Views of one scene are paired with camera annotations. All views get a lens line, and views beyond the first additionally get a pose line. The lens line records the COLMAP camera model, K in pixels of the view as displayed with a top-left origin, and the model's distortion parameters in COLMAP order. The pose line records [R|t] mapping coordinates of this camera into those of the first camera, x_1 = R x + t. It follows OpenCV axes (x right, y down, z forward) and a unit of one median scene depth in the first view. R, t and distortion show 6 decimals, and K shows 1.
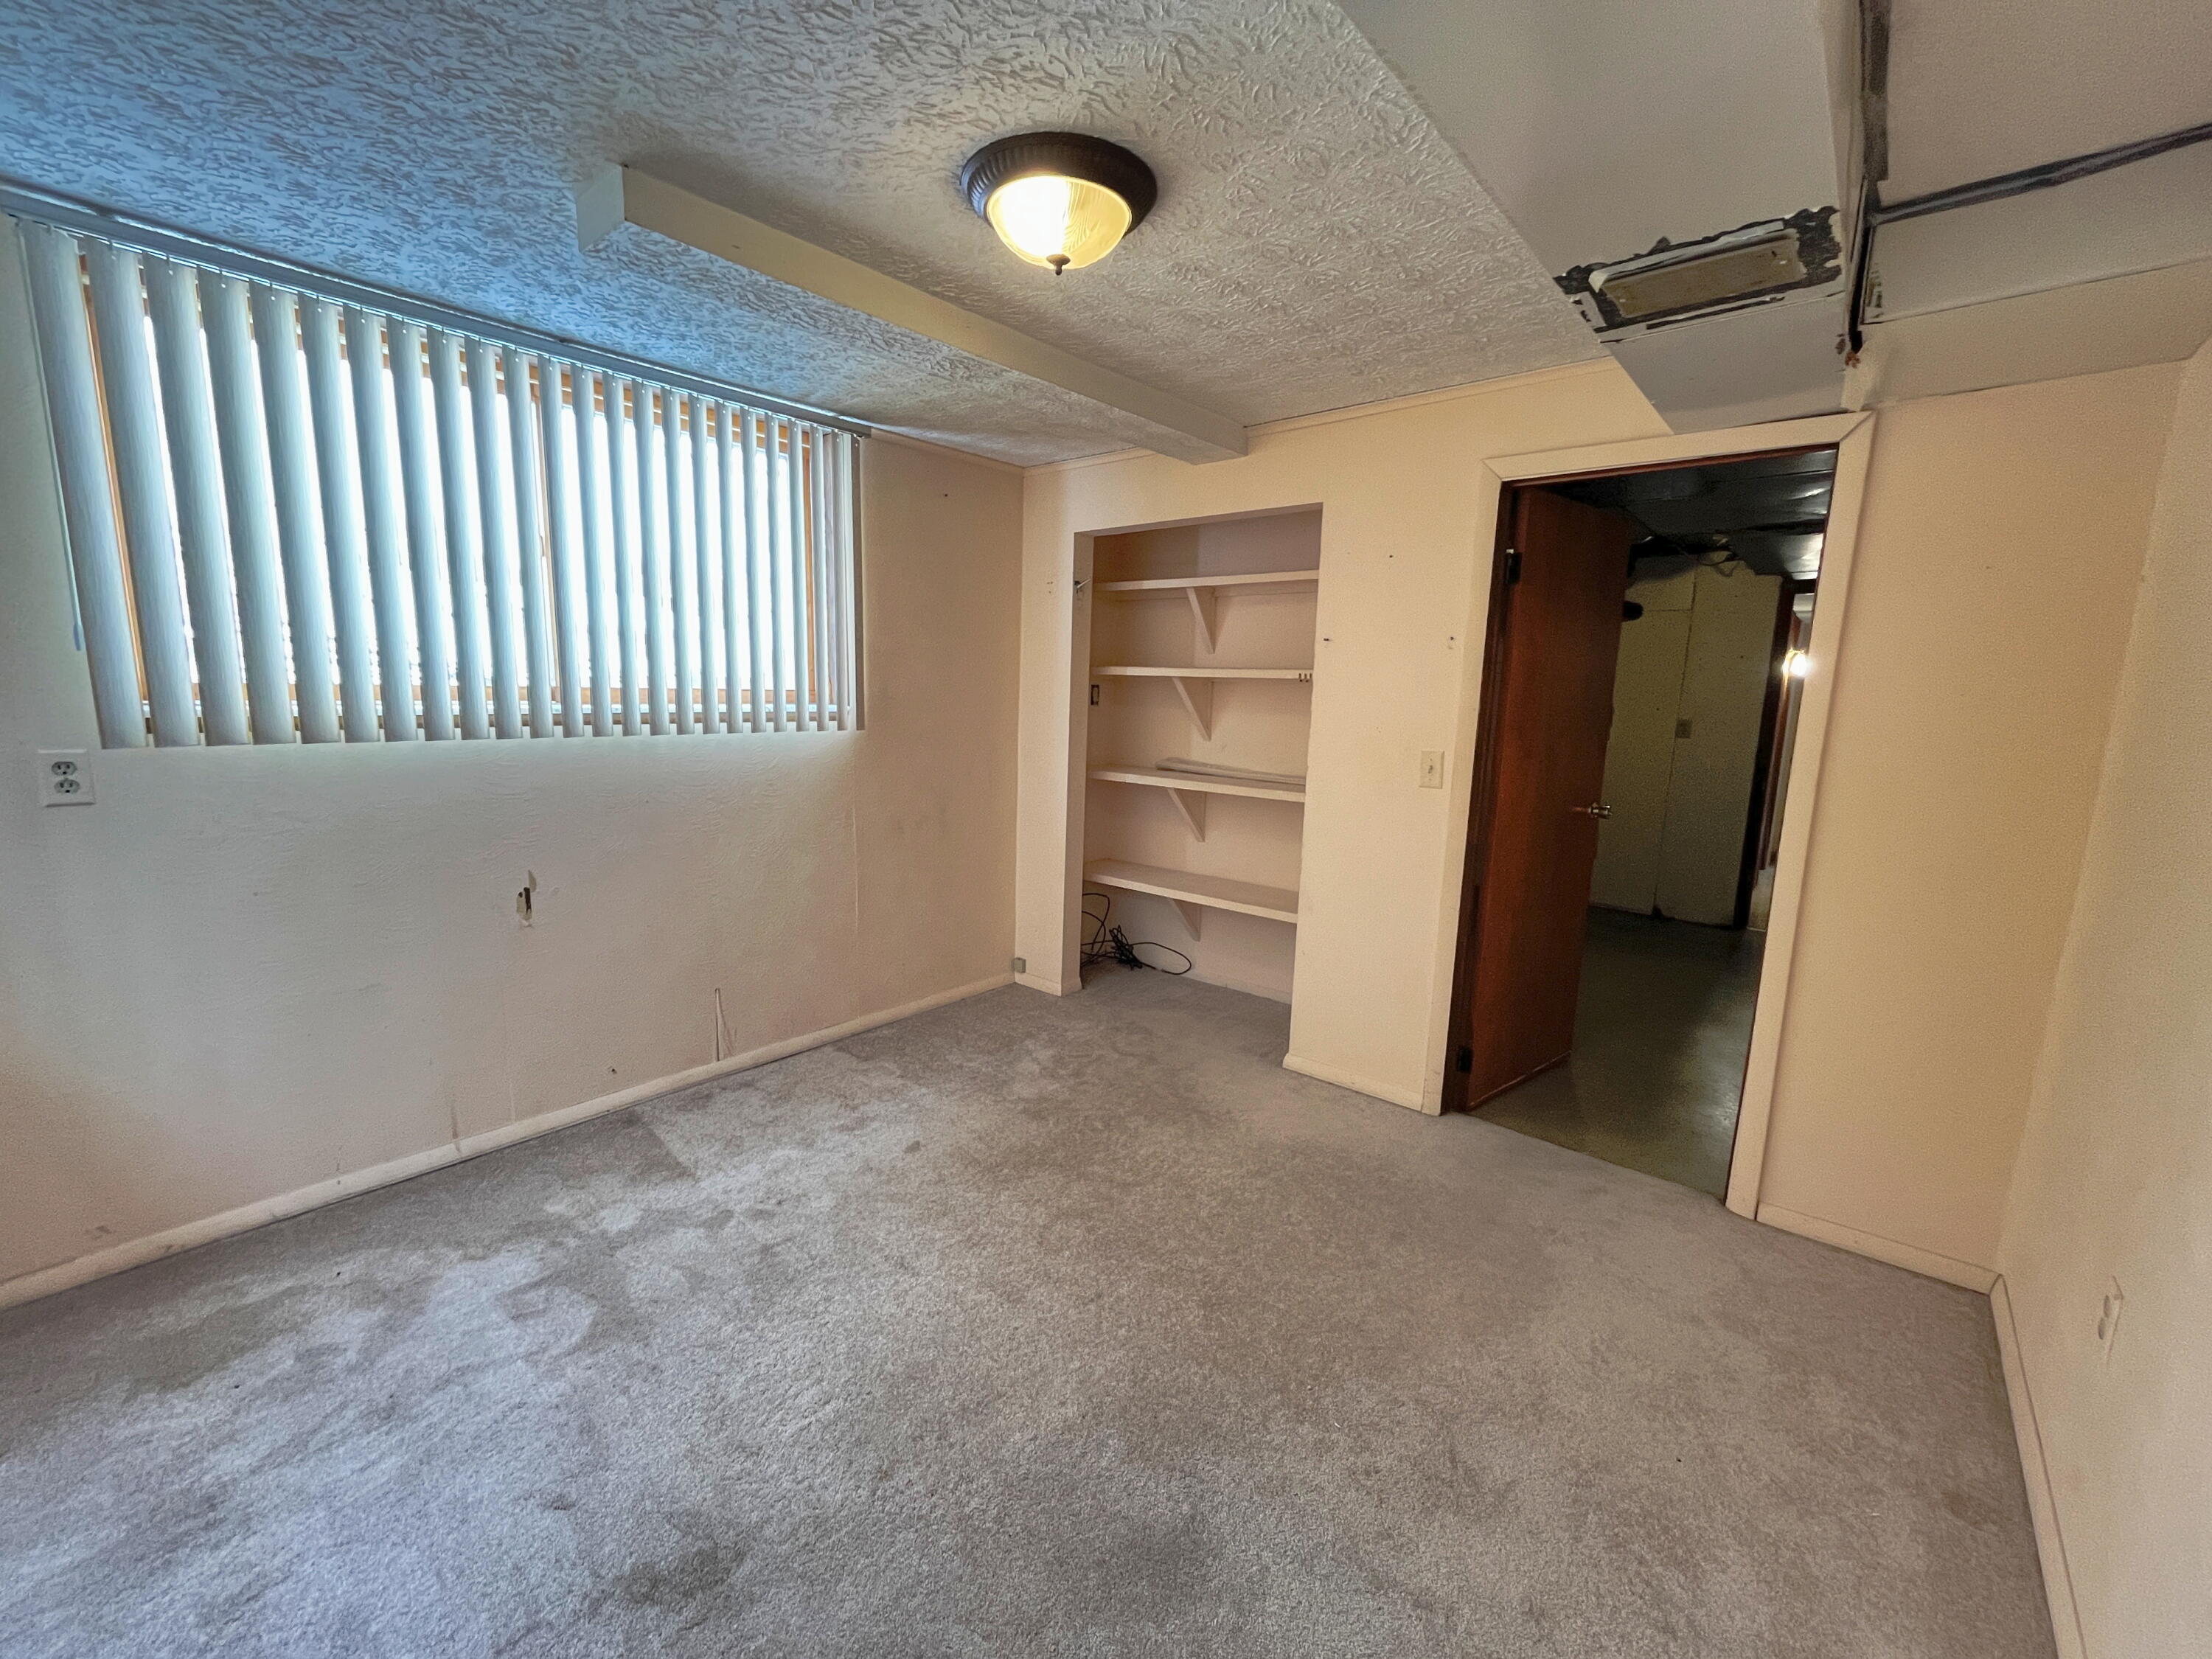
lens RADIAL K [[898.9, 0, 1101.7], [0, 898.9, 834.6], [0, 0, 1]] dist [-0.003659, -0.000370]
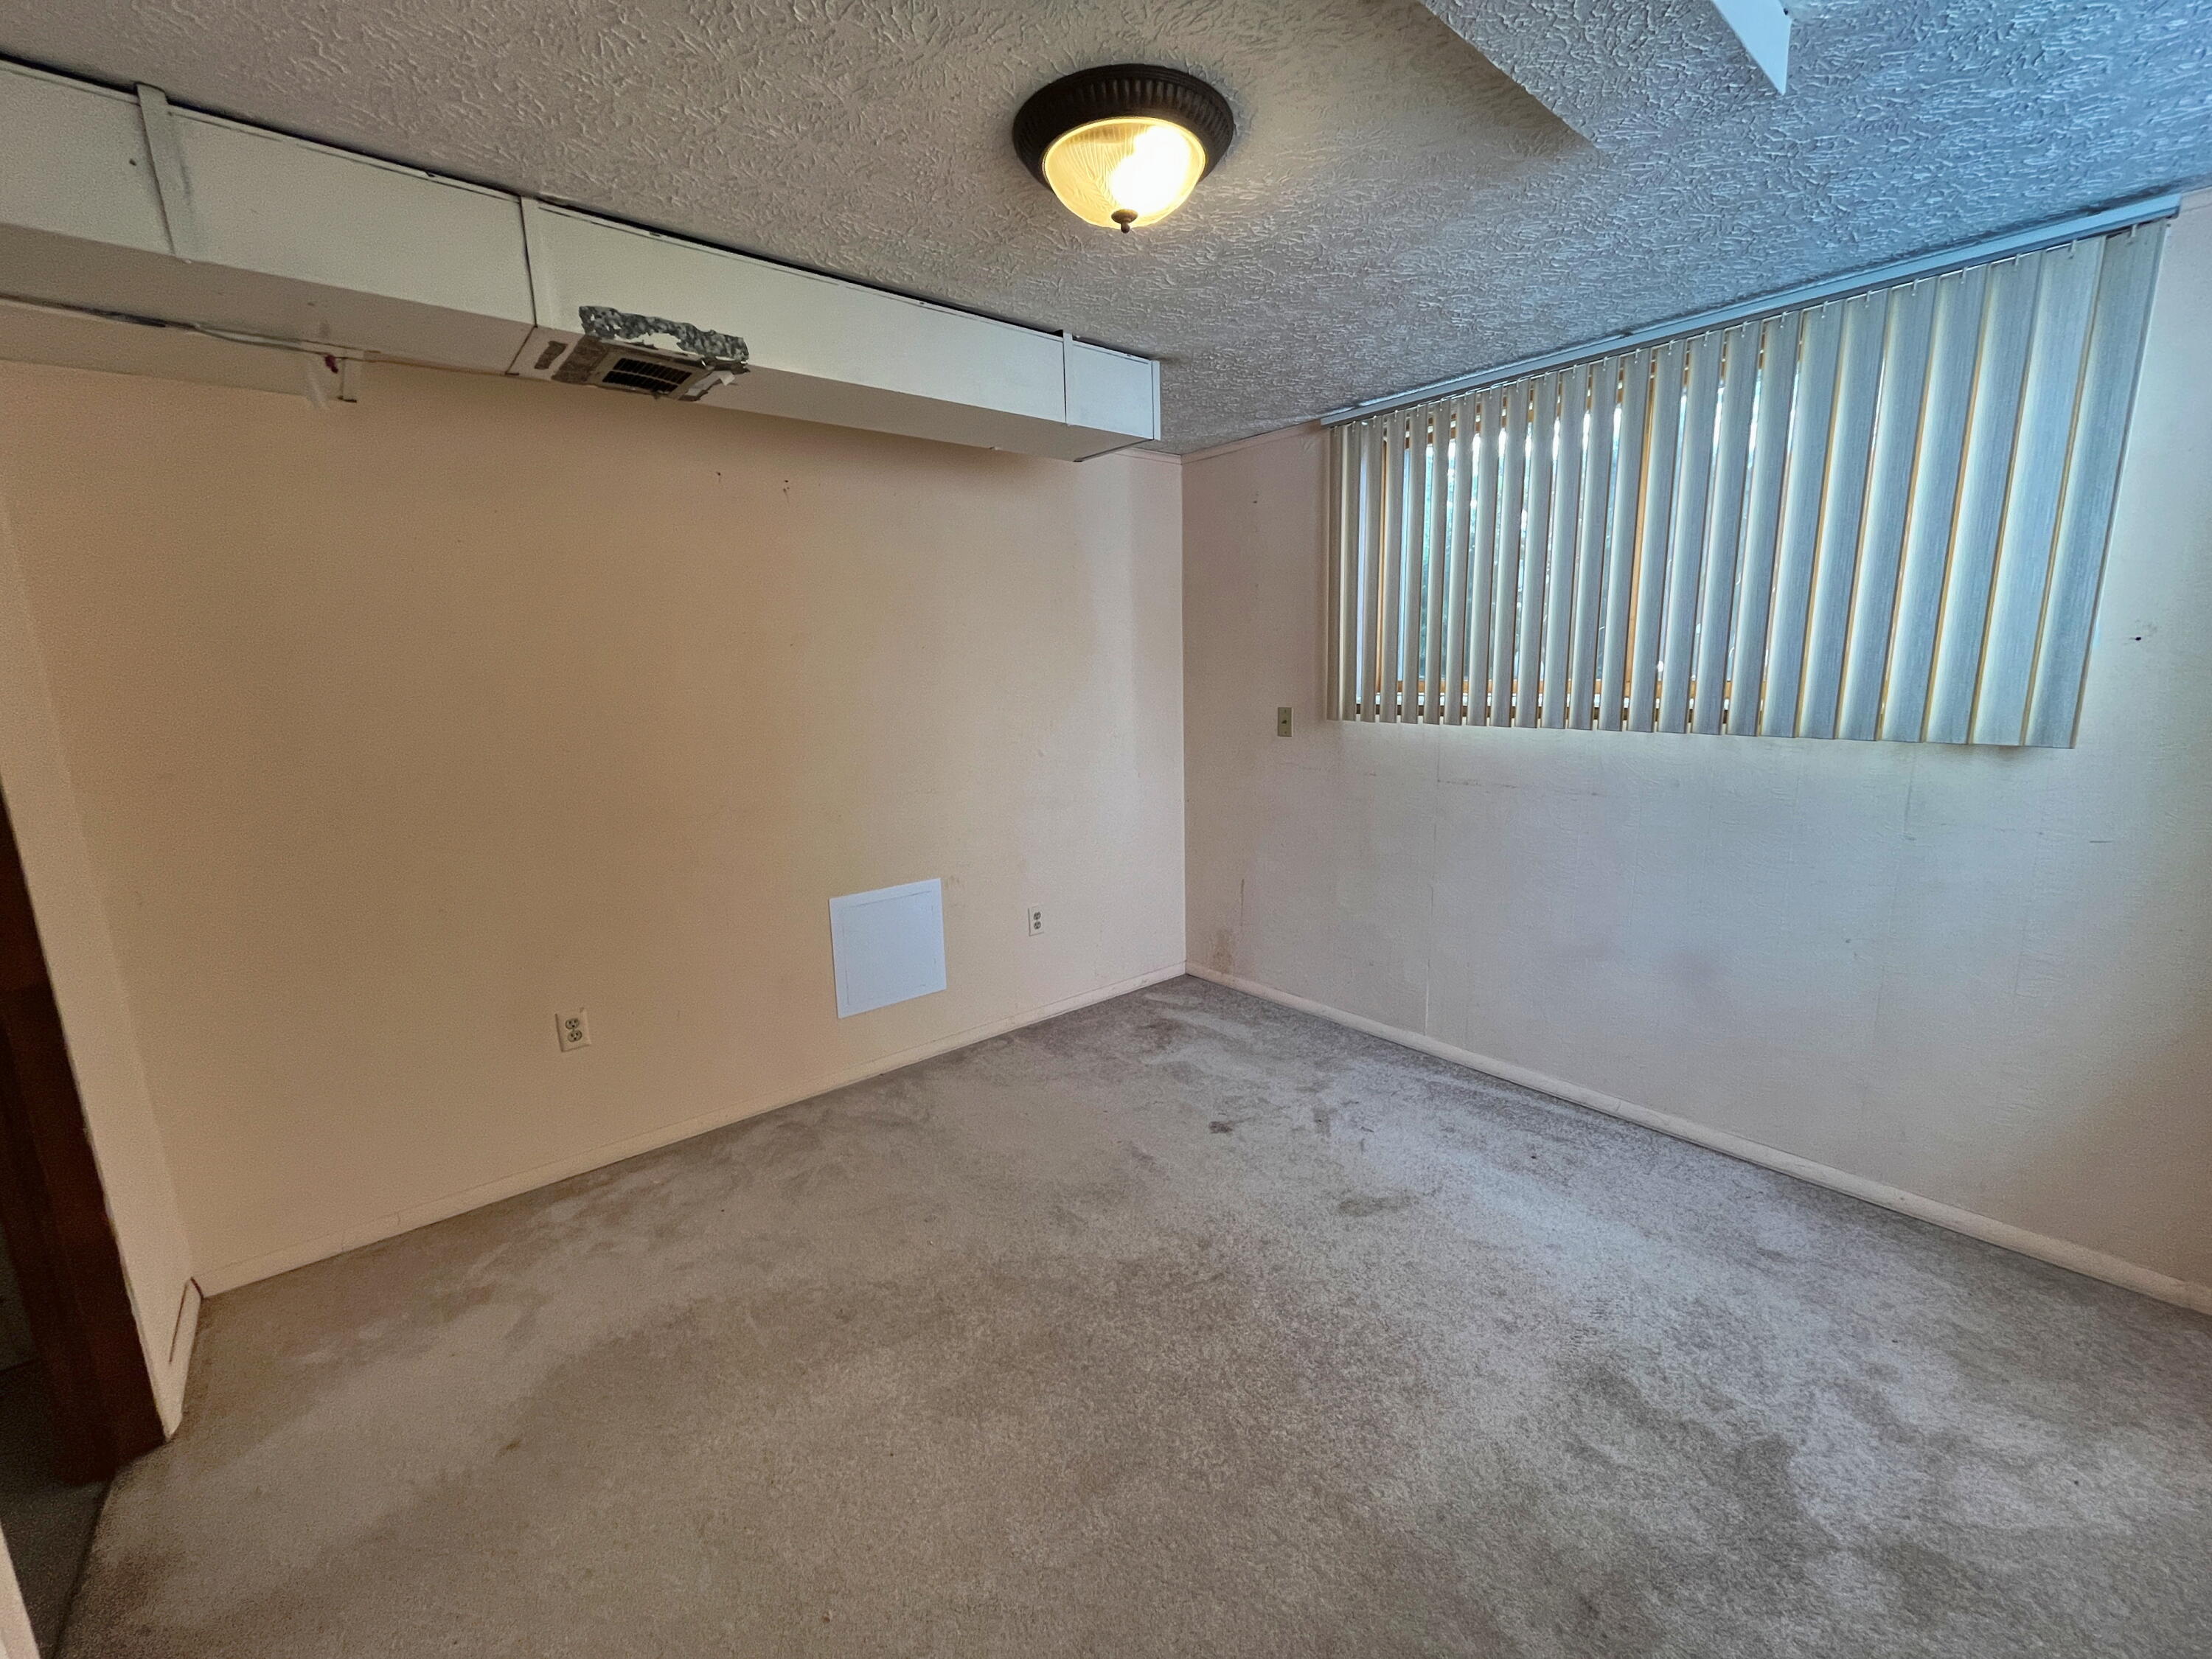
lens RADIAL K [[898.9, 0, 1101.7], [0, 898.9, 834.6], [0, 0, 1]] dist [-0.003659, -0.000370]
pose [[-0.987108, -0.028574, 0.157484, -0.103062], [0.028338, 0.937189, 0.347668, -0.204747], [-0.157527, 0.347648, -0.924298, 1.108433]]
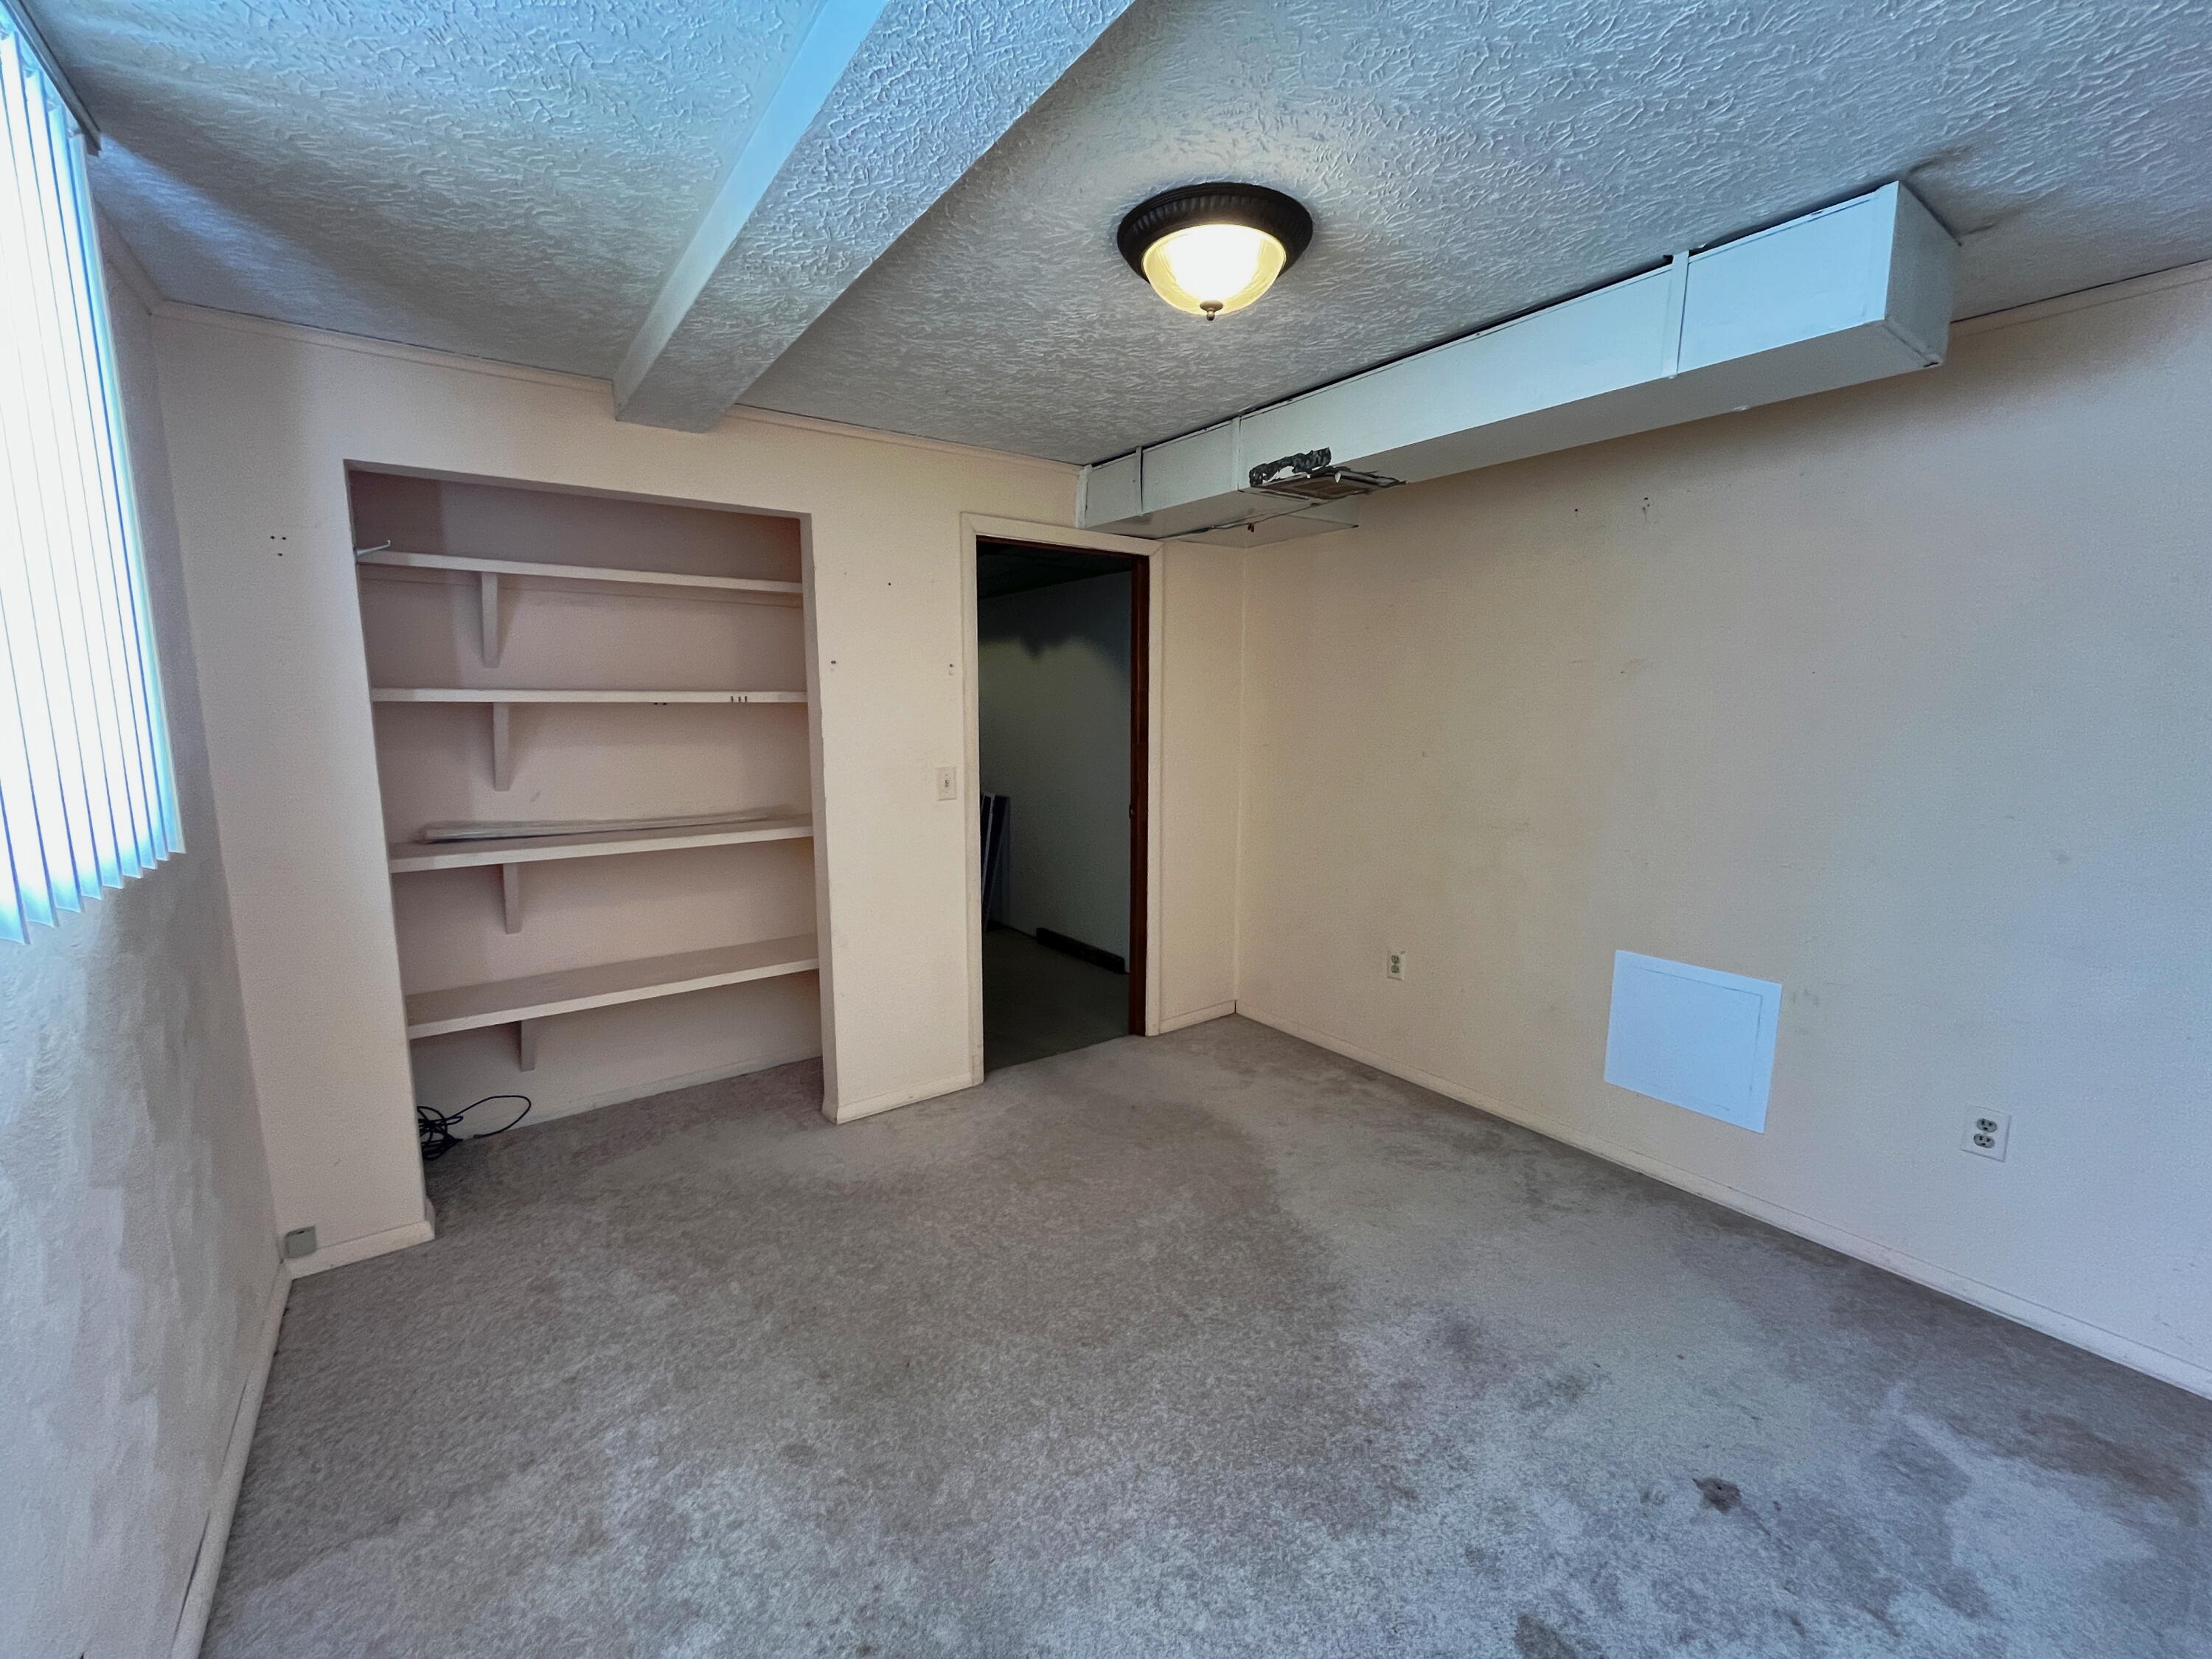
lens RADIAL K [[898.9, 0, 1101.7], [0, 898.9, 834.6], [0, 0, 1]] dist [-0.003659, -0.000370]
pose [[0.231574, -0.165265, 0.958677, -0.621200], [0.163643, 0.978039, 0.129074, -0.115540], [-0.958955, 0.126990, 0.253533, 0.512896]]
